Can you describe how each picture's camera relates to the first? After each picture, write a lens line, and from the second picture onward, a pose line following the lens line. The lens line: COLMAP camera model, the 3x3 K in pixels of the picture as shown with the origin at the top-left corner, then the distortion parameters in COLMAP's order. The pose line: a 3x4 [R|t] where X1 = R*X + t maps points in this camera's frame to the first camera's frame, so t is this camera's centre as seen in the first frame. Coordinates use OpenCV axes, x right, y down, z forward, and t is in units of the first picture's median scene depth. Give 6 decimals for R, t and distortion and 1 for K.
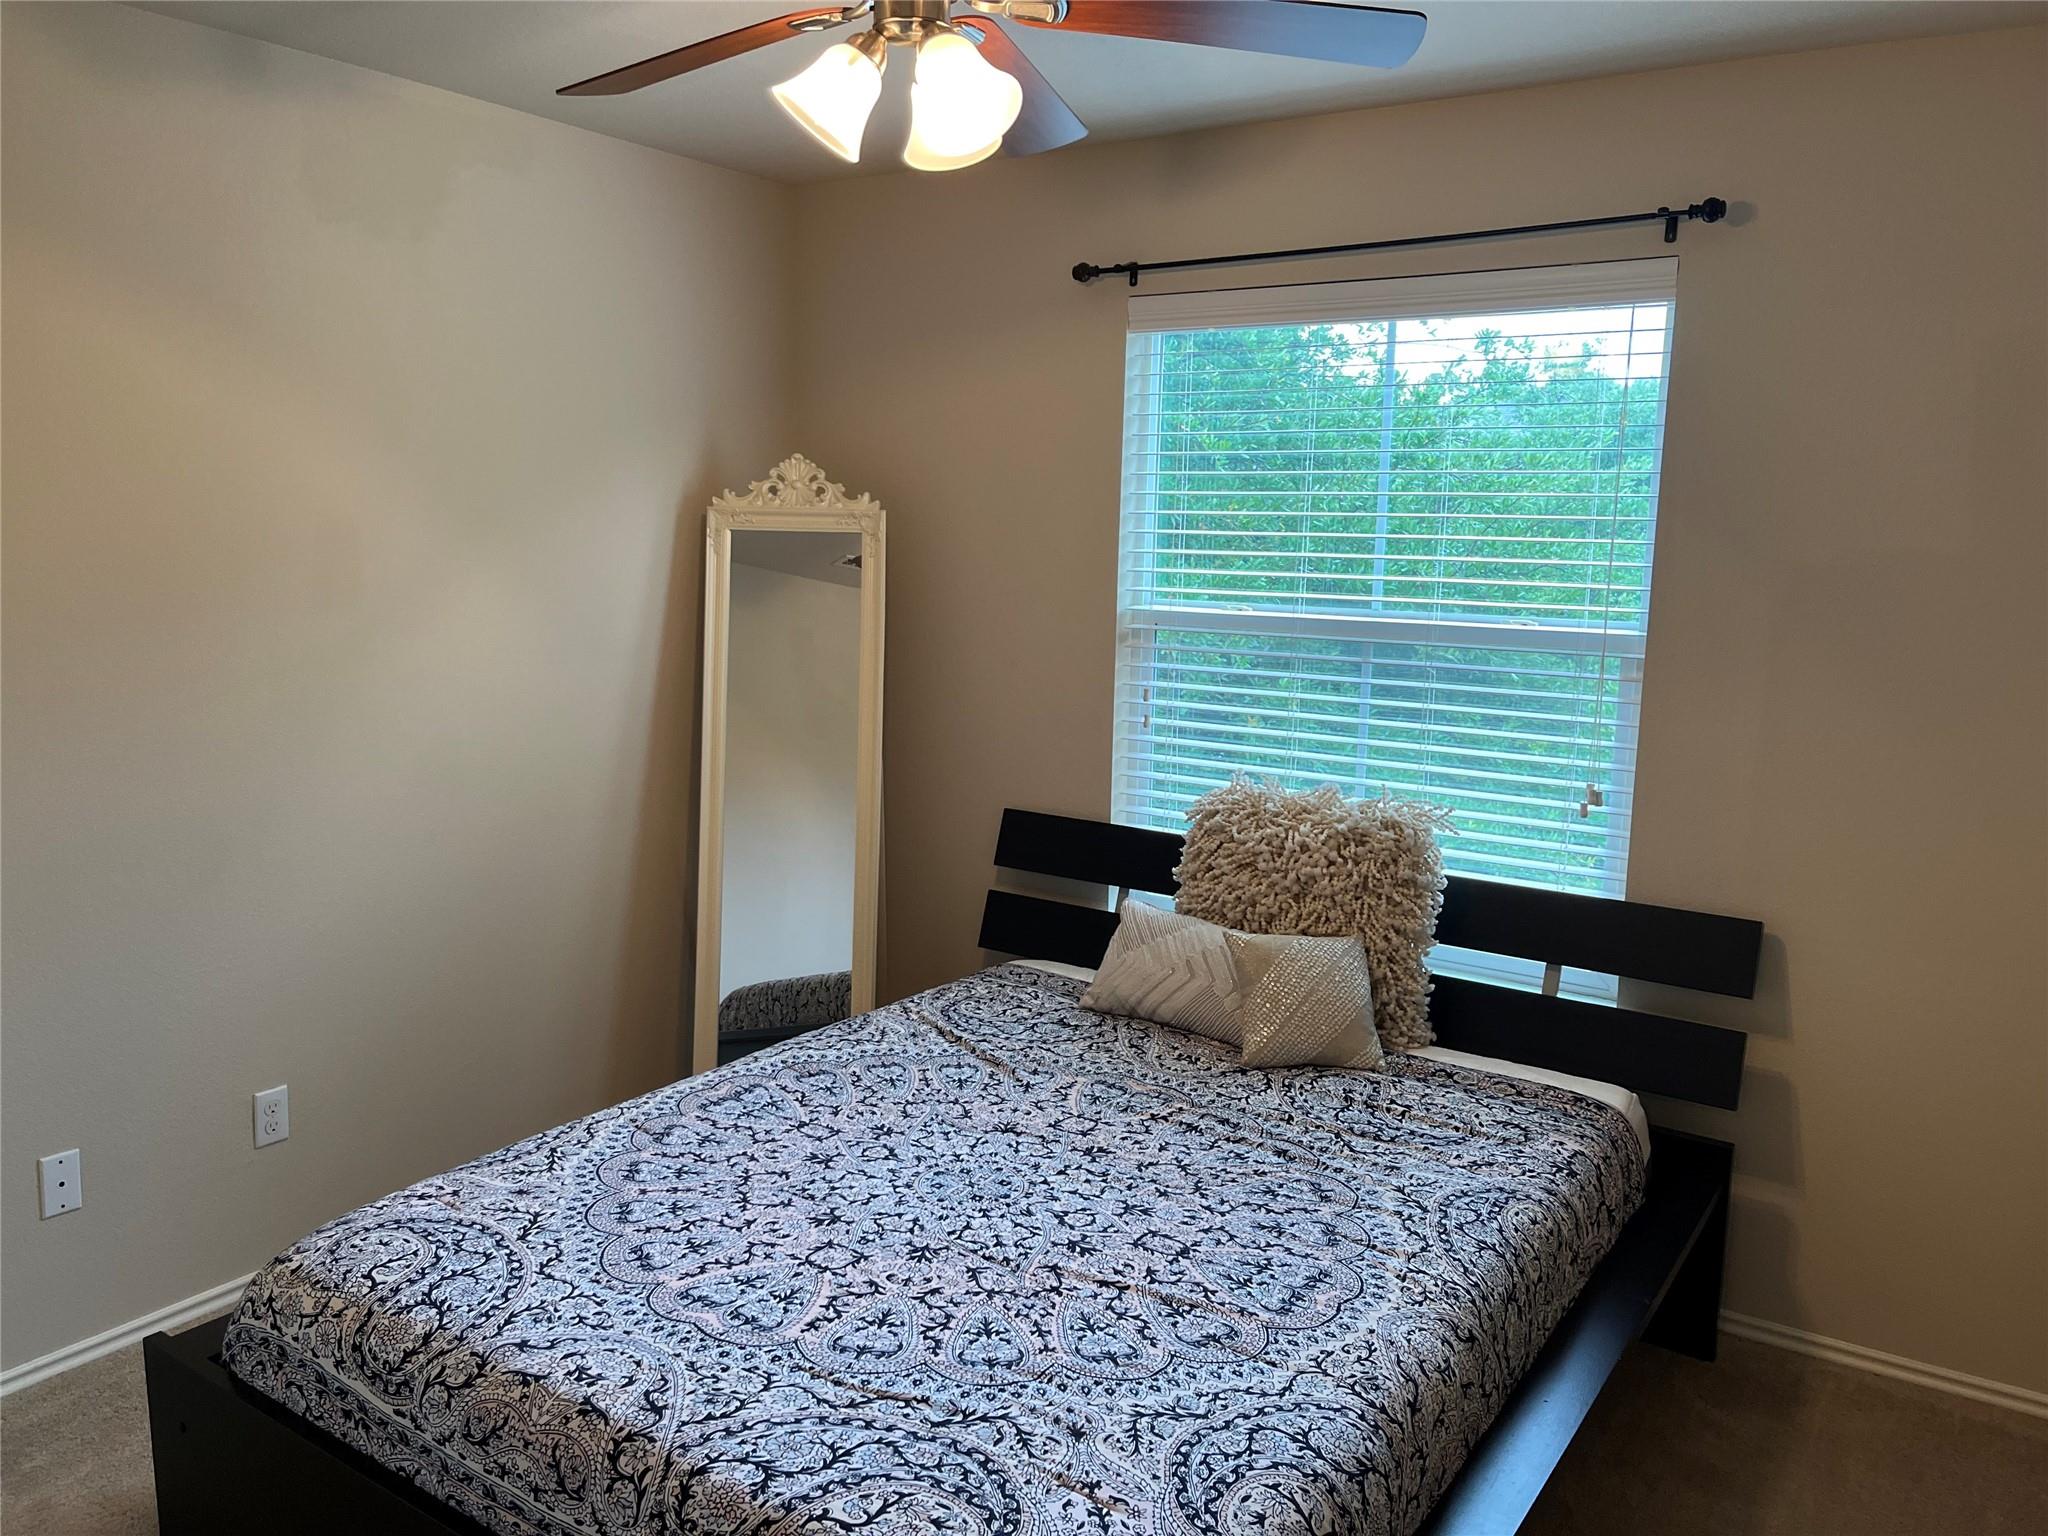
lens RADIAL K [[1543.7, 0, 1013.8], [0, 1543.7, 761.3], [0, 0, 1]] dist [0.051454, -0.078350]
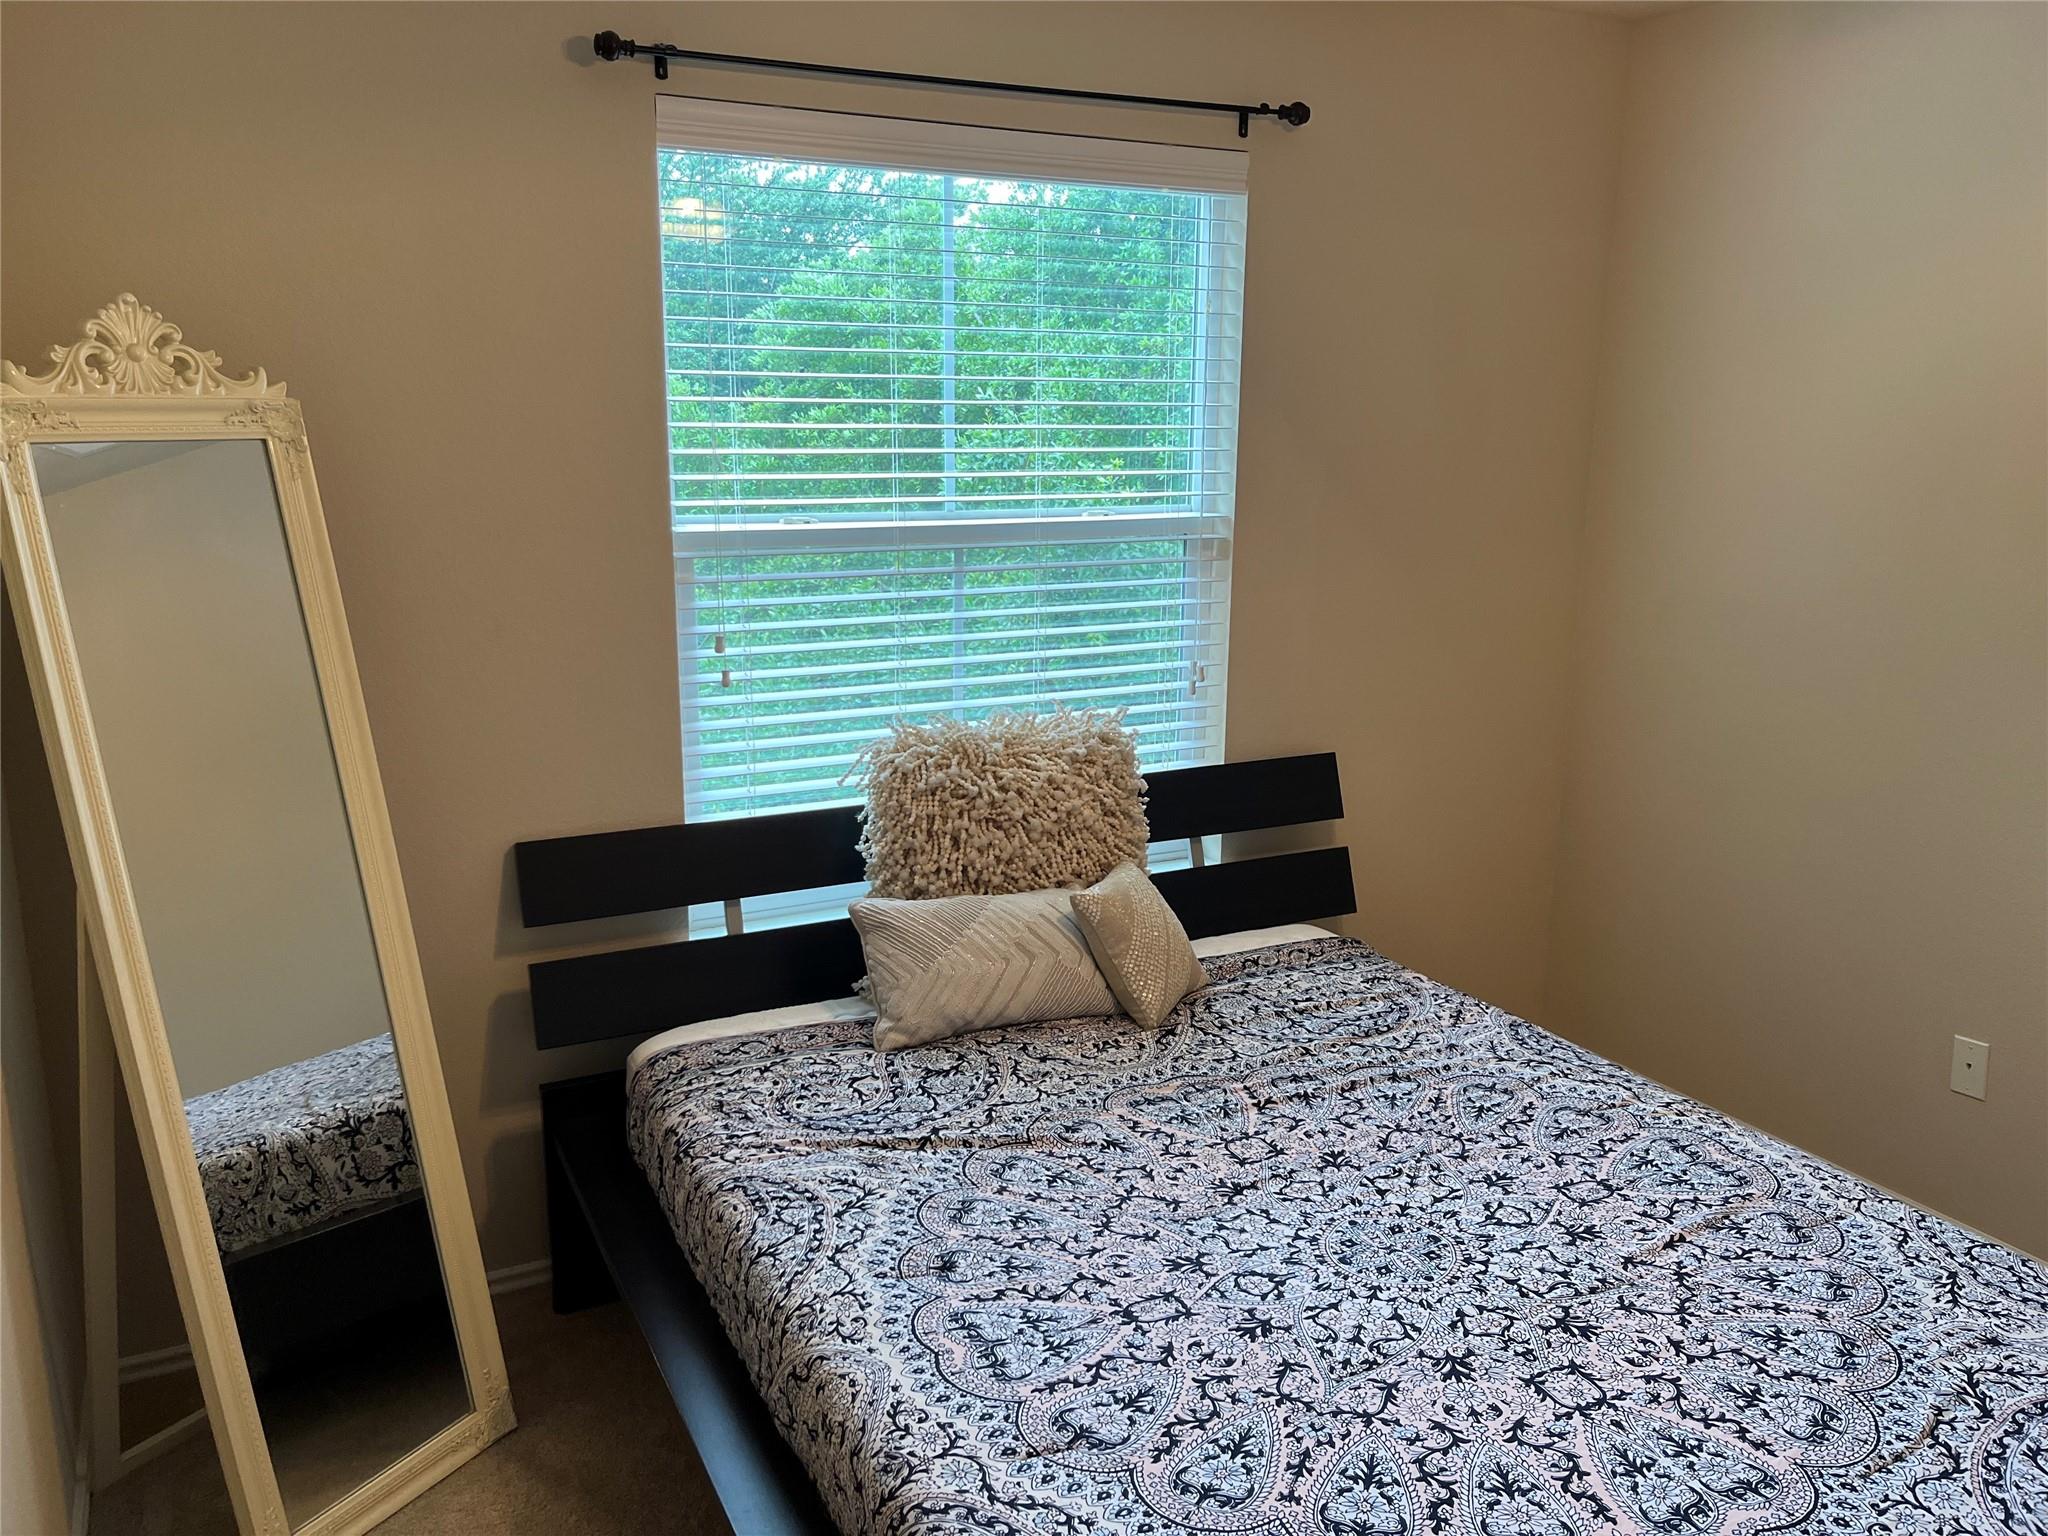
lens RADIAL K [[1543.7, 0, 1013.8], [0, 1543.7, 761.3], [0, 0, 1]] dist [0.051454, -0.078350]
pose [[0.483519, -0.209473, 0.849900, -0.578958], [0.138779, 0.977009, 0.161847, -0.103448], [-0.864263, 0.039692, 0.501472, 0.571933]]
